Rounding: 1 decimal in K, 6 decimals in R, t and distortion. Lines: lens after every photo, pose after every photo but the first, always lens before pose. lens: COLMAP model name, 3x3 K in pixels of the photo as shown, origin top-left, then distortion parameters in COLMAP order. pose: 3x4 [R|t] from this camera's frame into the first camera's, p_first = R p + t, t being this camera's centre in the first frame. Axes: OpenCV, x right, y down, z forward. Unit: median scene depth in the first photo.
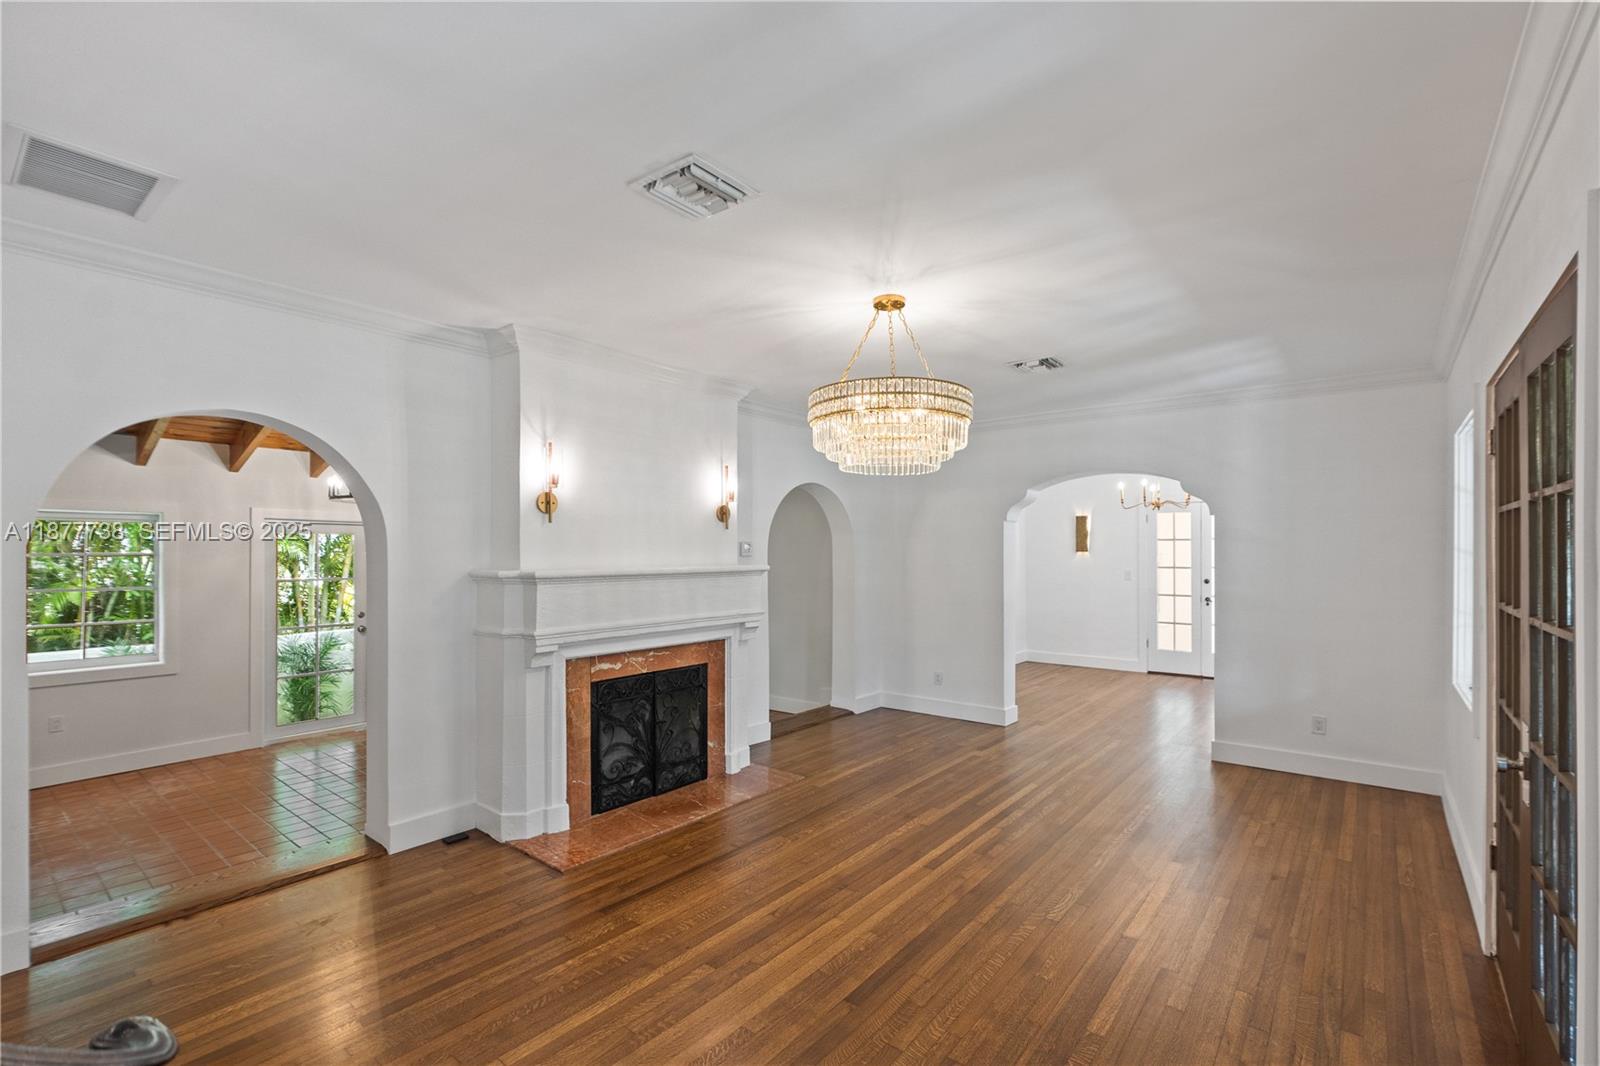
lens RADIAL K [[713.5, 0, 797.2], [0, 713.5, 541.6], [0, 0, 1]] dist [-0.006147, 0.001140]
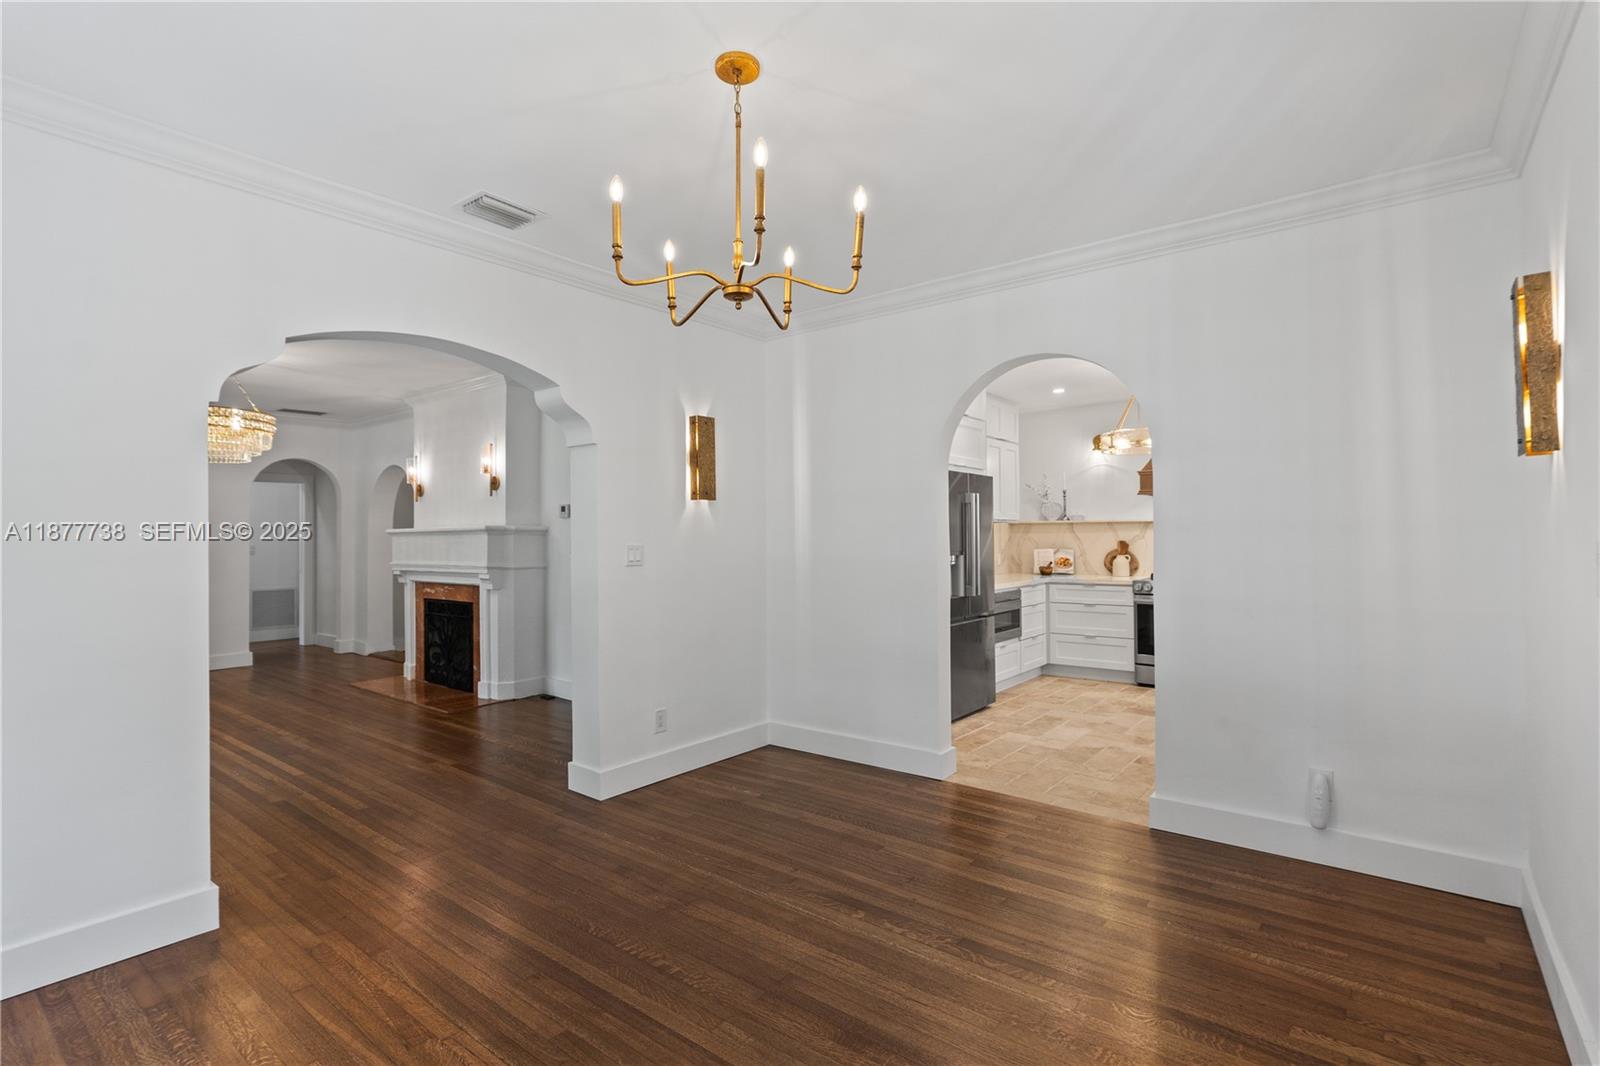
lens RADIAL K [[766.9, 0, 800.0], [0, 766.9, 533.0], [0, 0, 1]] dist [-0.002509, 0.000908]
pose [[0.003119, -0.004924, -0.999983, 1.453751], [0.022858, 0.999727, -0.004852, 0.077761], [0.999734, -0.022842, 0.003230, 1.850690]]
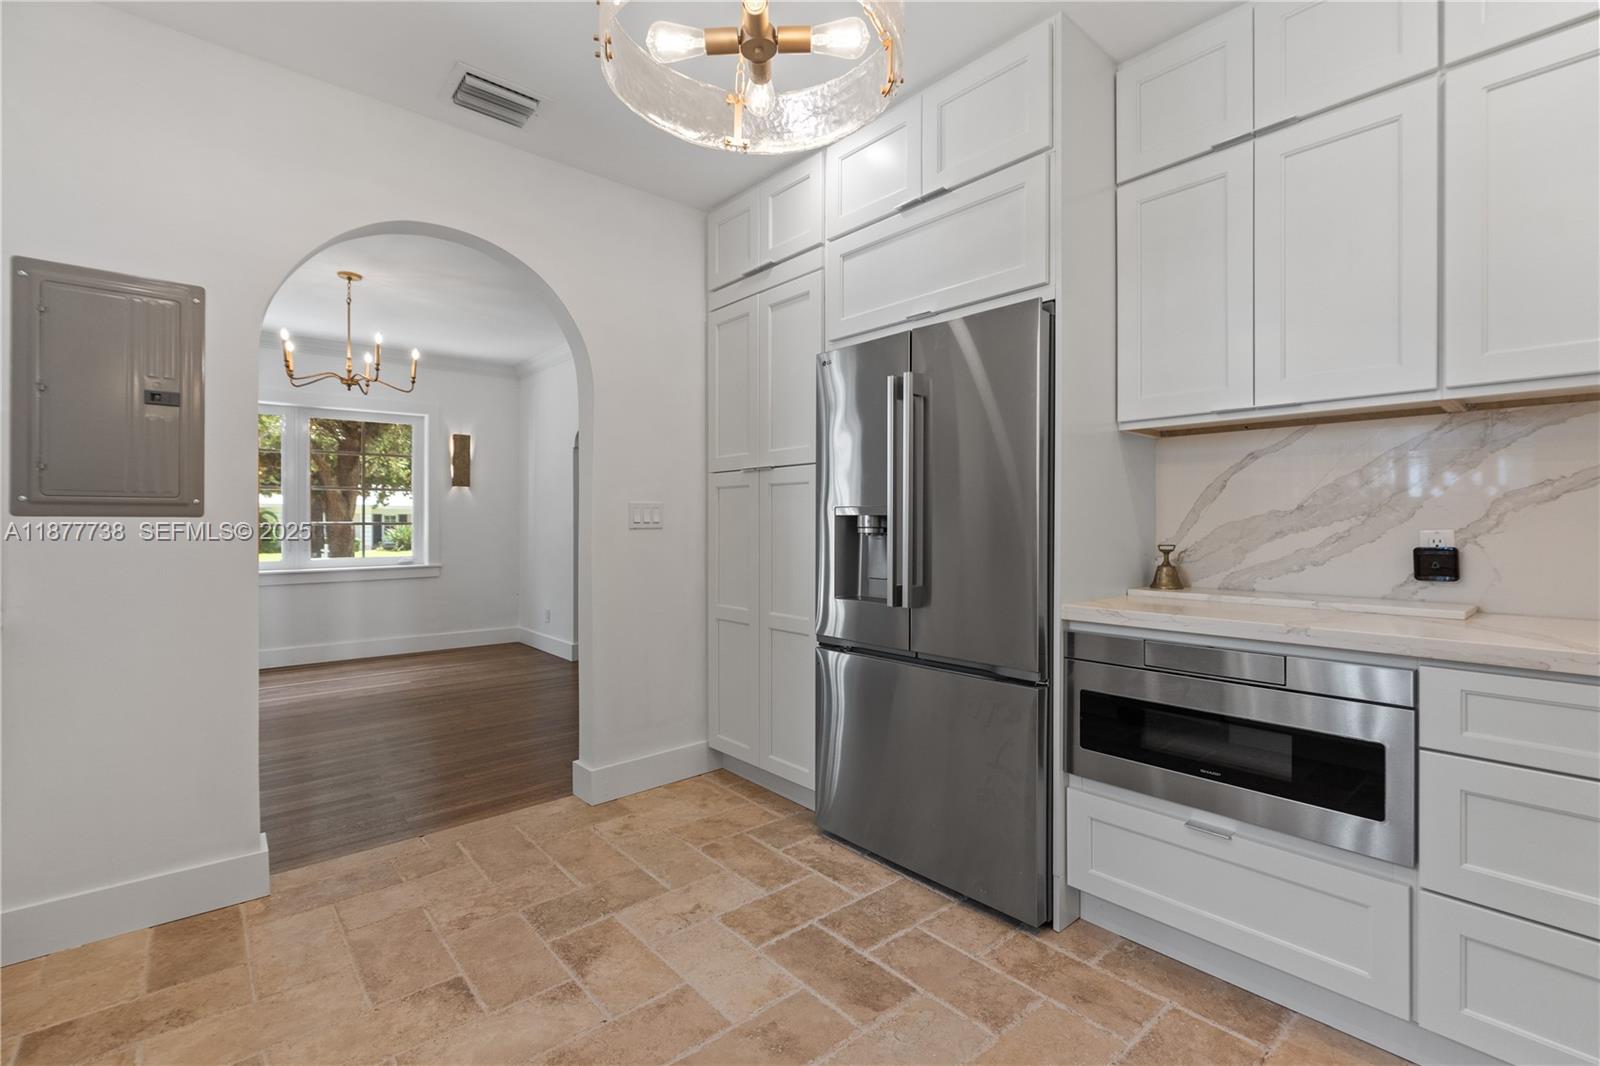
lens RADIAL K [[711.3, 0, 796.4], [0, 711.3, 528.8], [0, 0, 1]] dist [-0.001465, 0.000487]
pose [[-0.983436, -0.005115, 0.181182, 0.059113], [-0.006555, 0.999952, -0.007347, 0.130942], [-0.181135, -0.008413, -0.983422, 2.736299]]
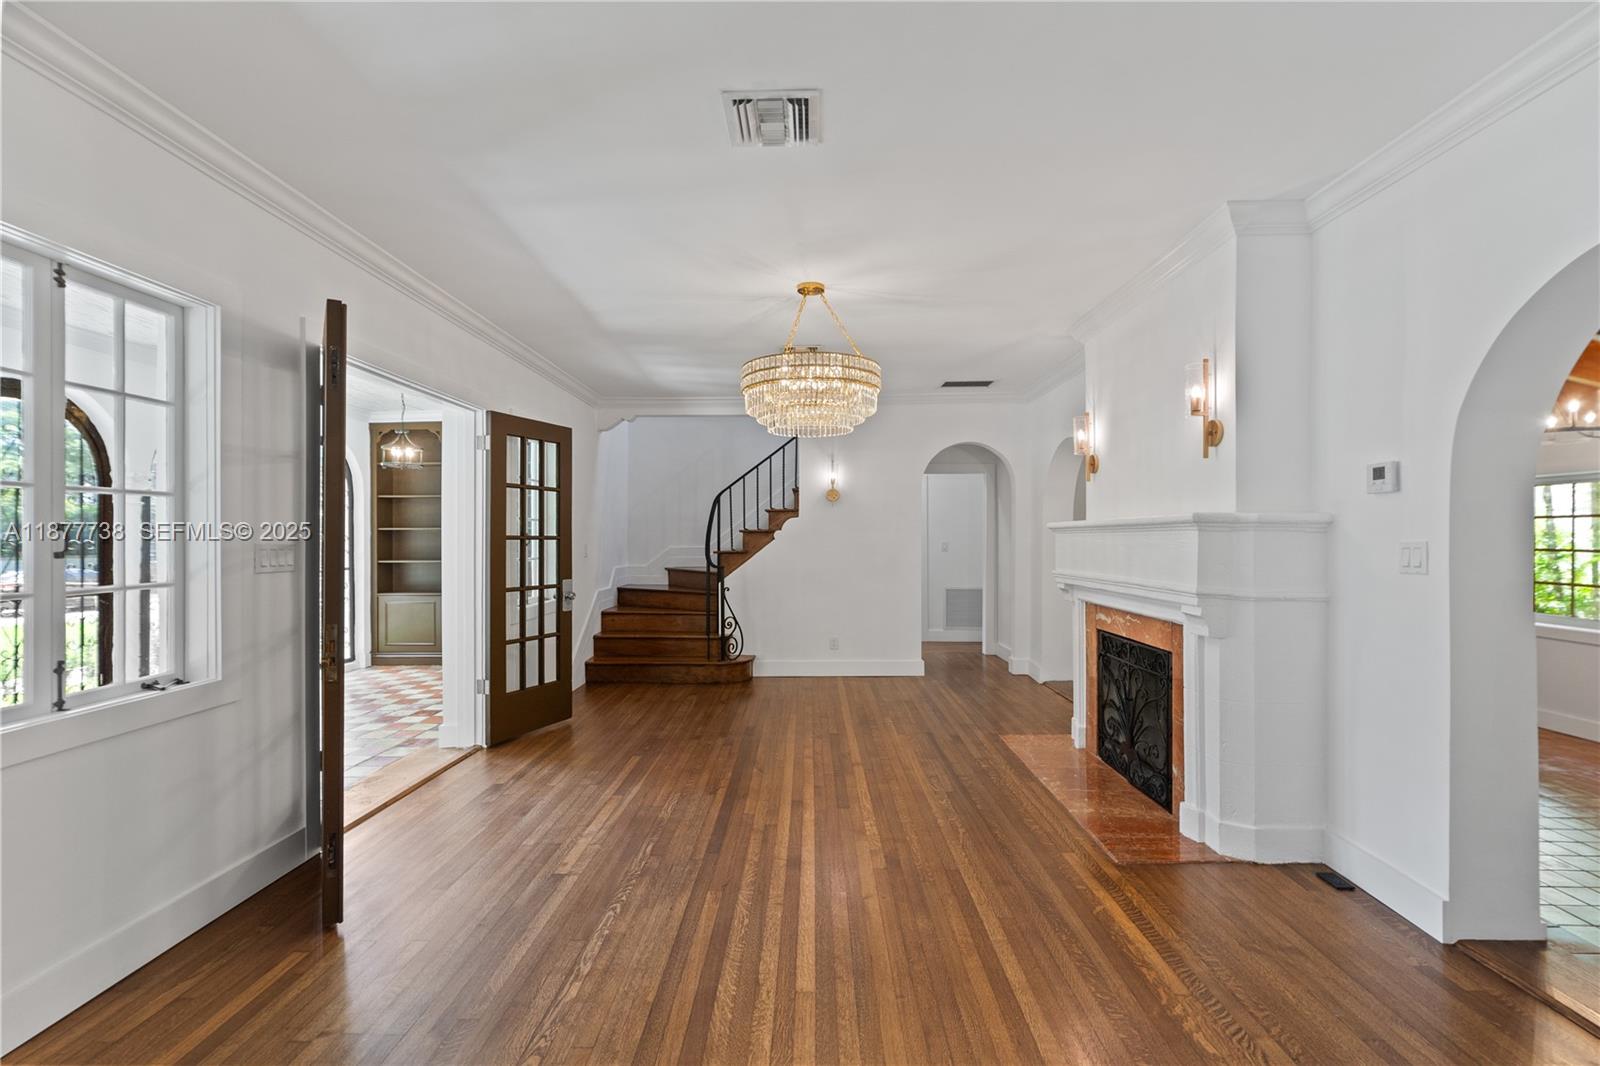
lens RADIAL K [[711.3, 0, 796.4], [0, 711.3, 528.8], [0, 0, 1]] dist [-0.001465, 0.000487]
pose [[-0.791561, -0.008285, -0.611035, 0.704657], [0.008180, 0.999675, -0.024151, 0.072099], [0.611036, -0.024115, -0.791235, 1.562075]]
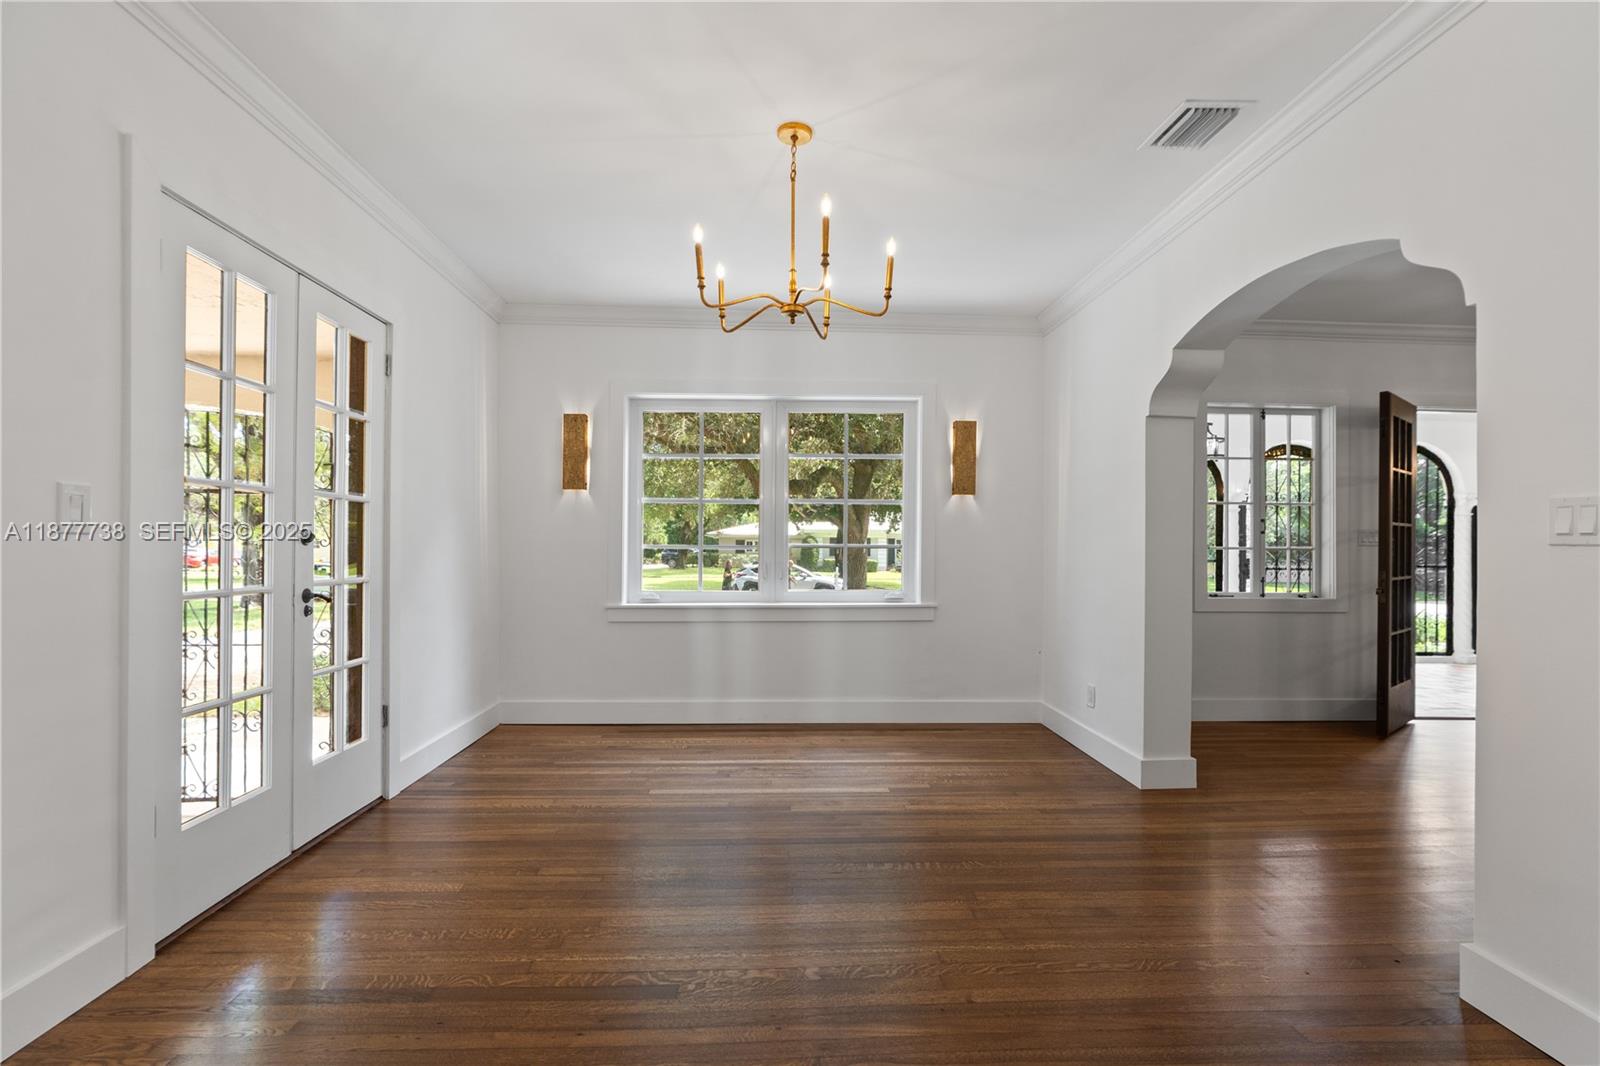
lens RADIAL K [[713.5, 0, 797.2], [0, 713.5, 541.6], [0, 0, 1]] dist [-0.006147, 0.001140]
pose [[-0.660572, -0.004083, 0.750751, 0.424078], [-0.022196, 0.999654, -0.014093, 0.124768], [-0.750434, -0.025973, -0.660434, 2.232162]]
